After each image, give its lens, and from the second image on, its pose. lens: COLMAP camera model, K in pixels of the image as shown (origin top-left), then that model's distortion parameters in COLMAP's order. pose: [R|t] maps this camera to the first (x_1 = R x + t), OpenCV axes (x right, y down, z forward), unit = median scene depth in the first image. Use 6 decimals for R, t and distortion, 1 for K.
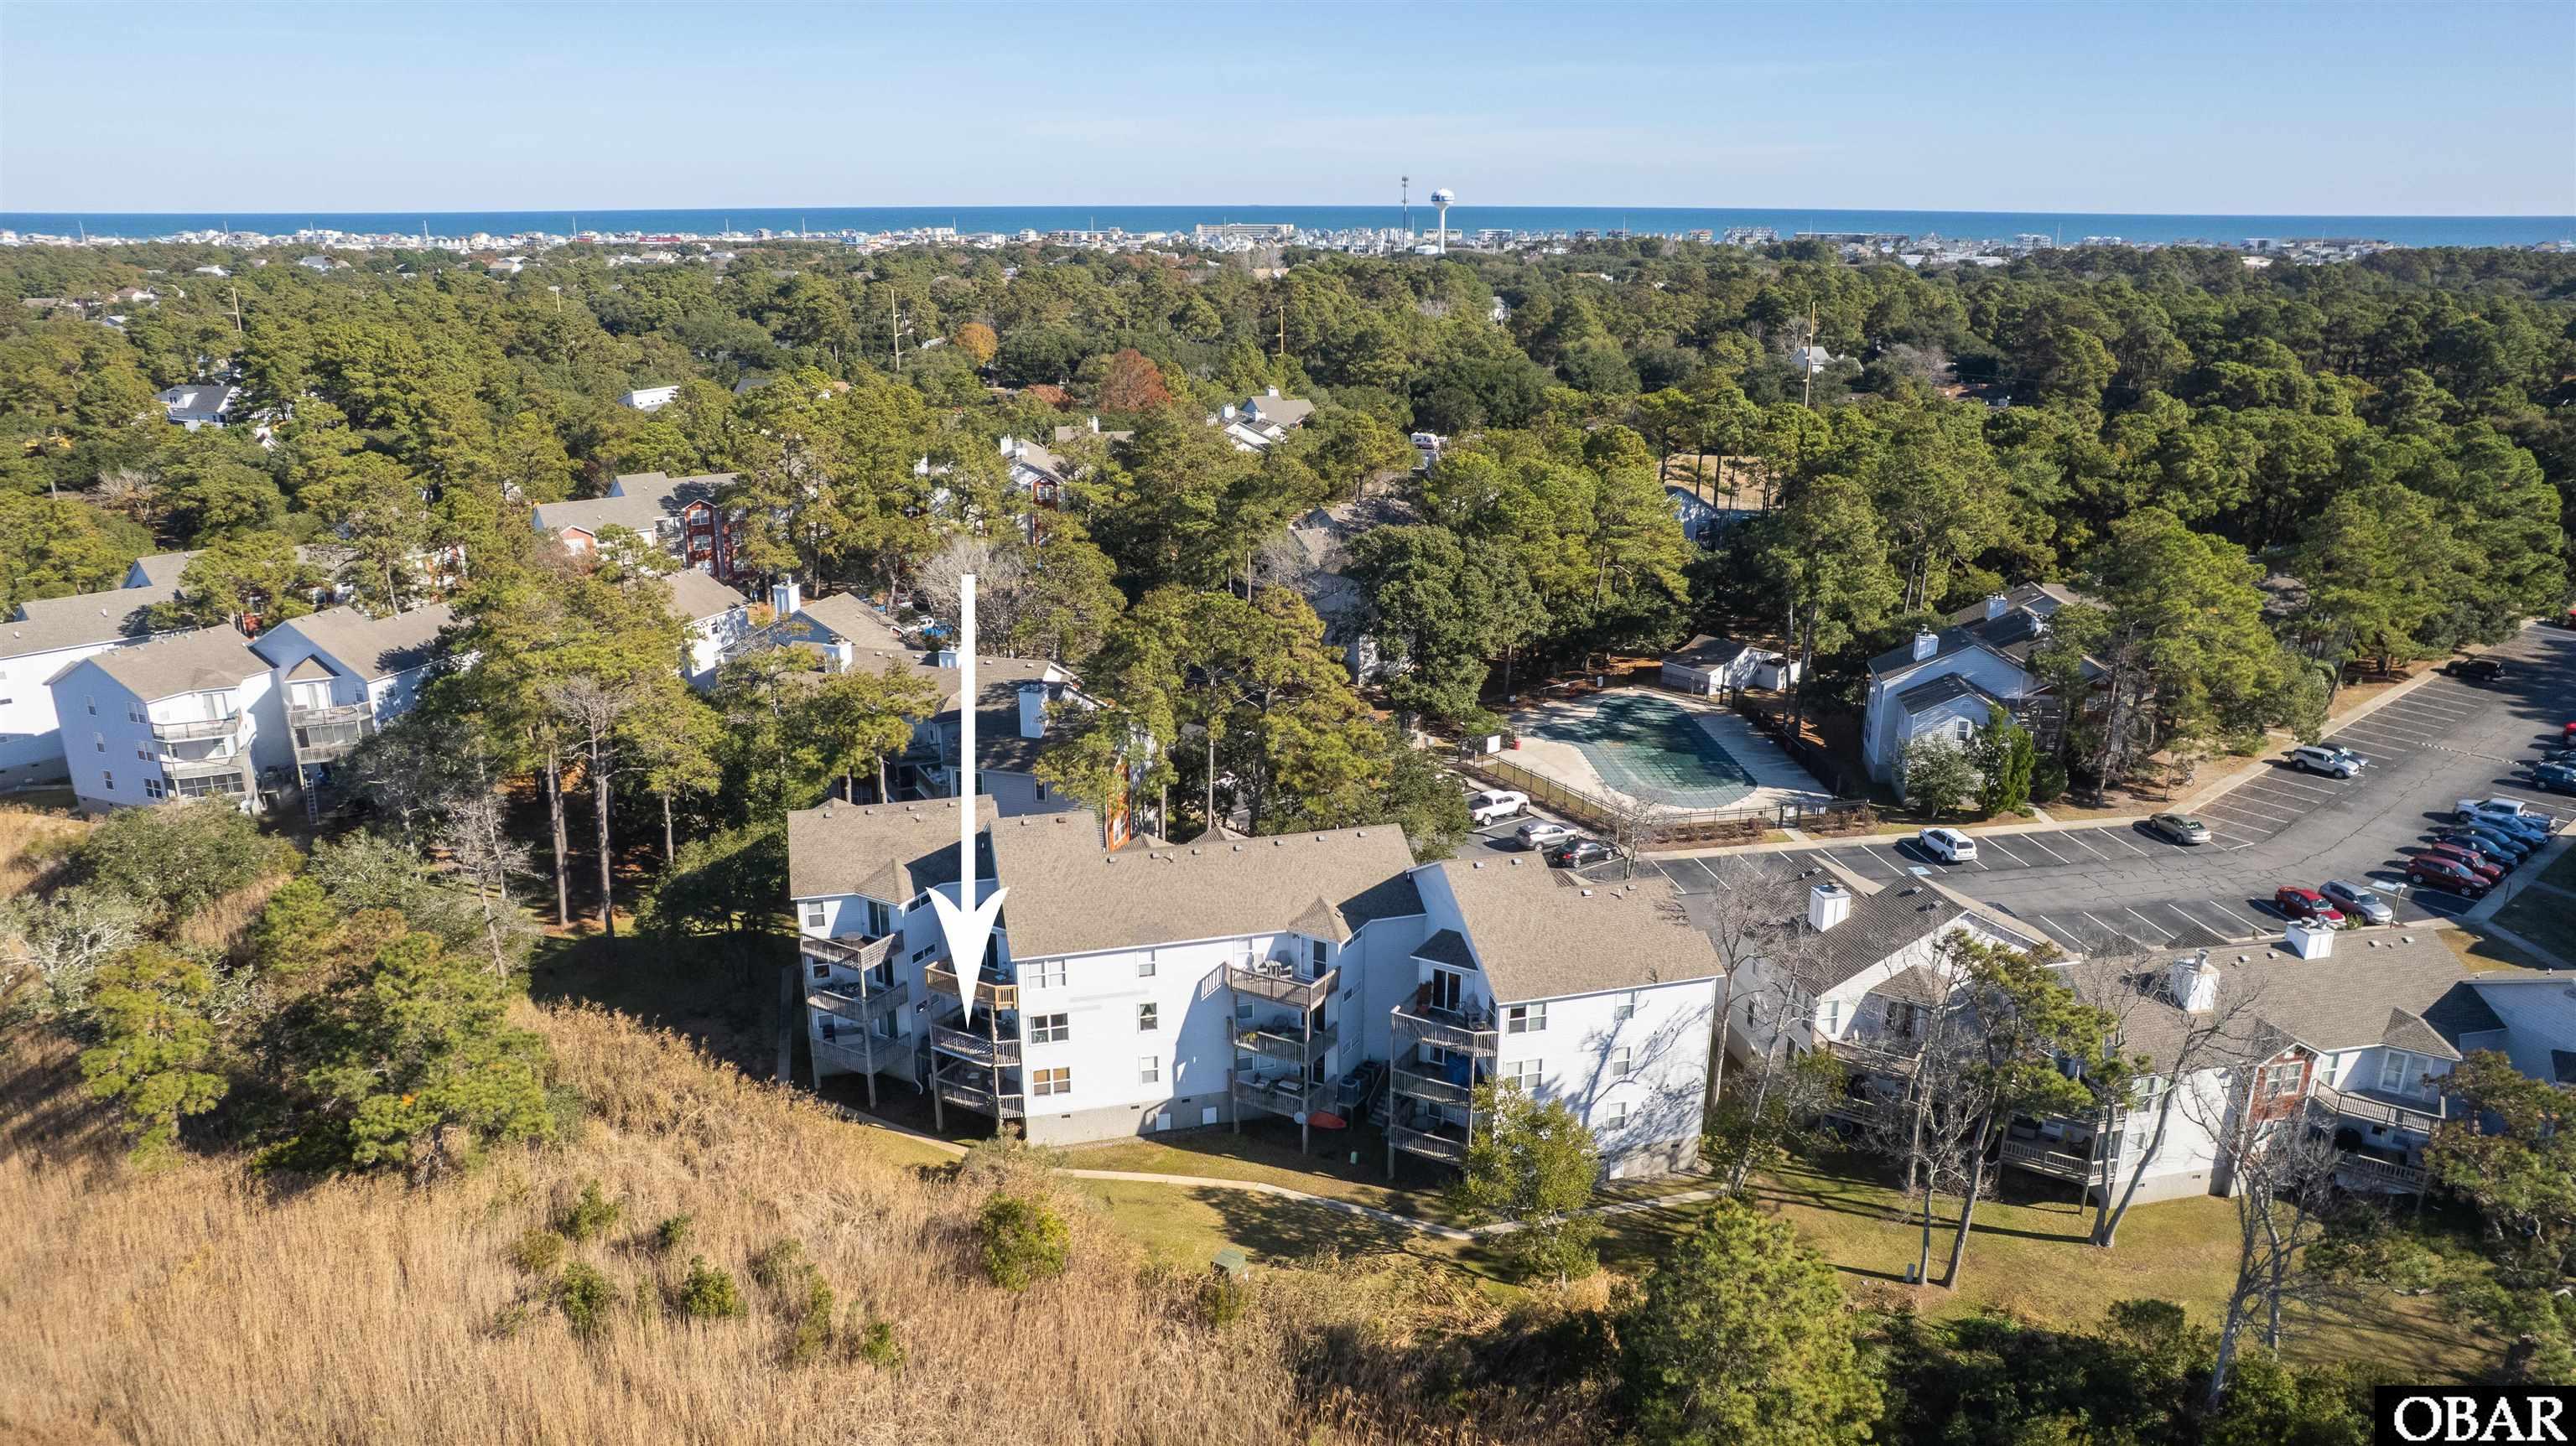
lens RADIAL K [[1716.5, 0, 1302.2], [0, 1716.5, 735.7], [0, 0, 1]] dist [-0.076784, 0.069056]
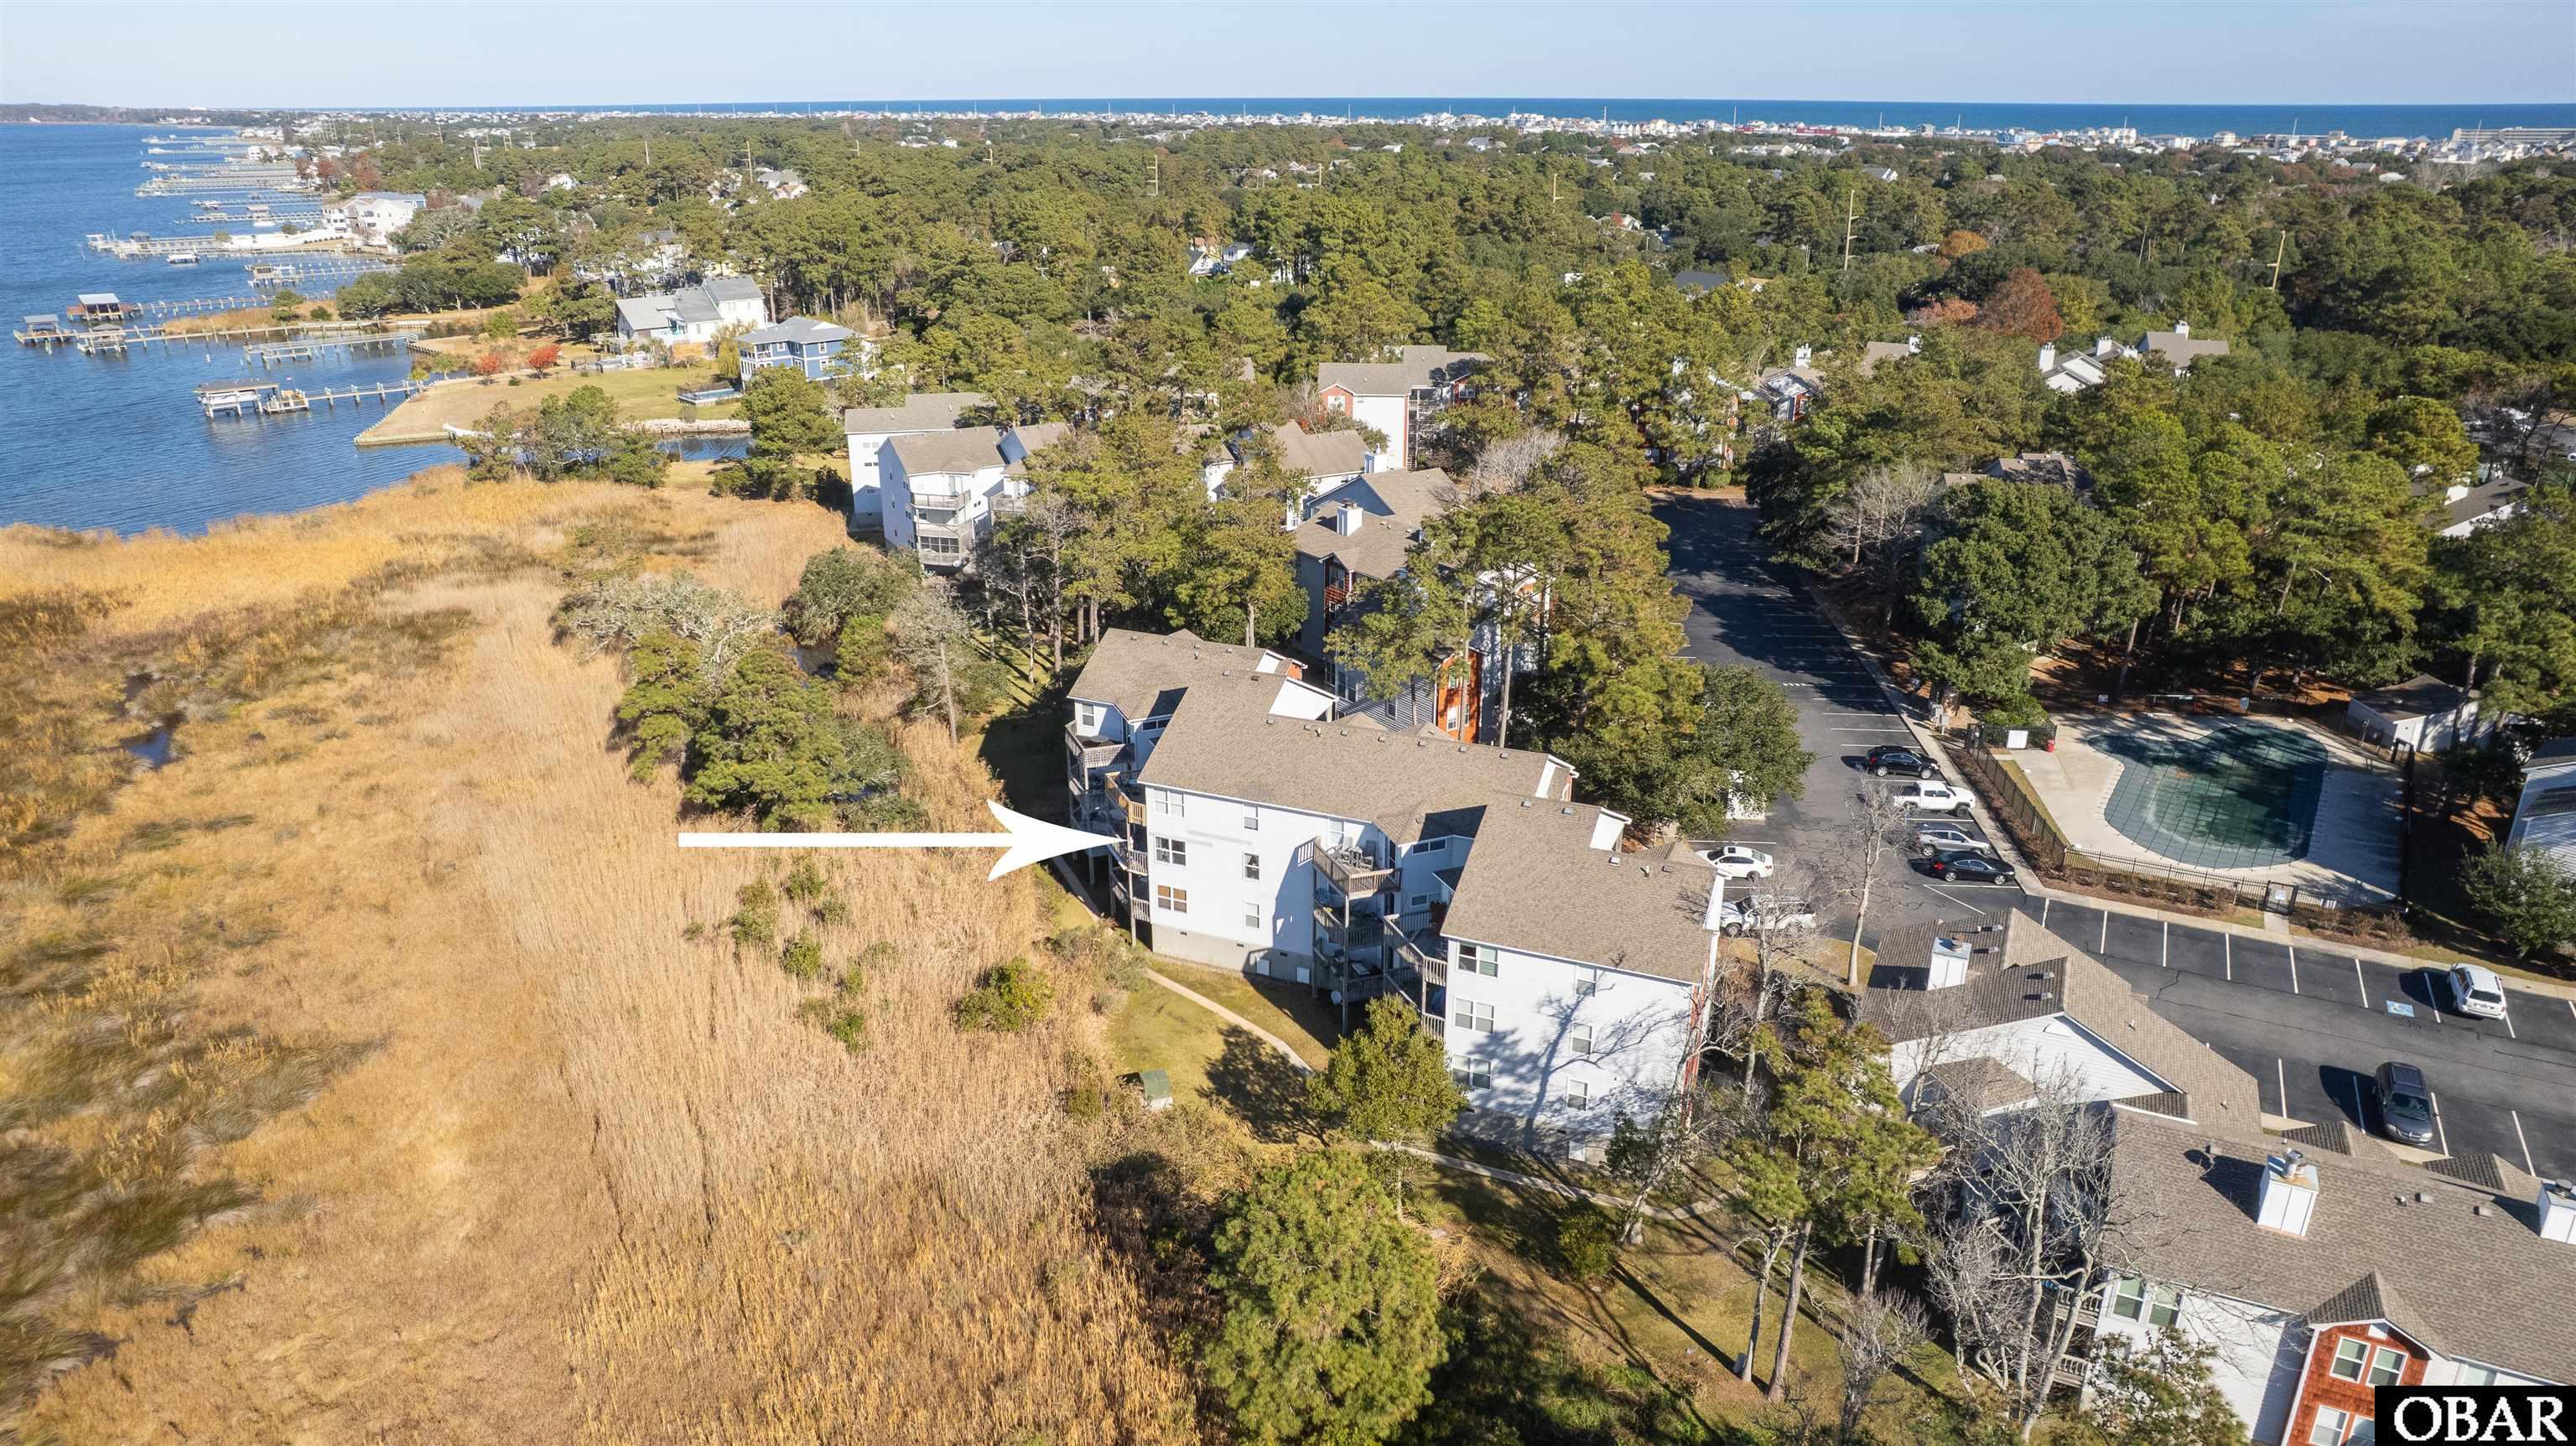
lens RADIAL K [[1716.5, 0, 1269.1], [0, 1716.5, 716.8], [0, 0, 1]] dist [-0.076784, 0.069056]
pose [[0.776109, 0.215729, -0.592551, 0.367287], [-0.186836, 0.976138, 0.110668, -0.034618], [0.602286, 0.024819, 0.797895, 0.090431]]
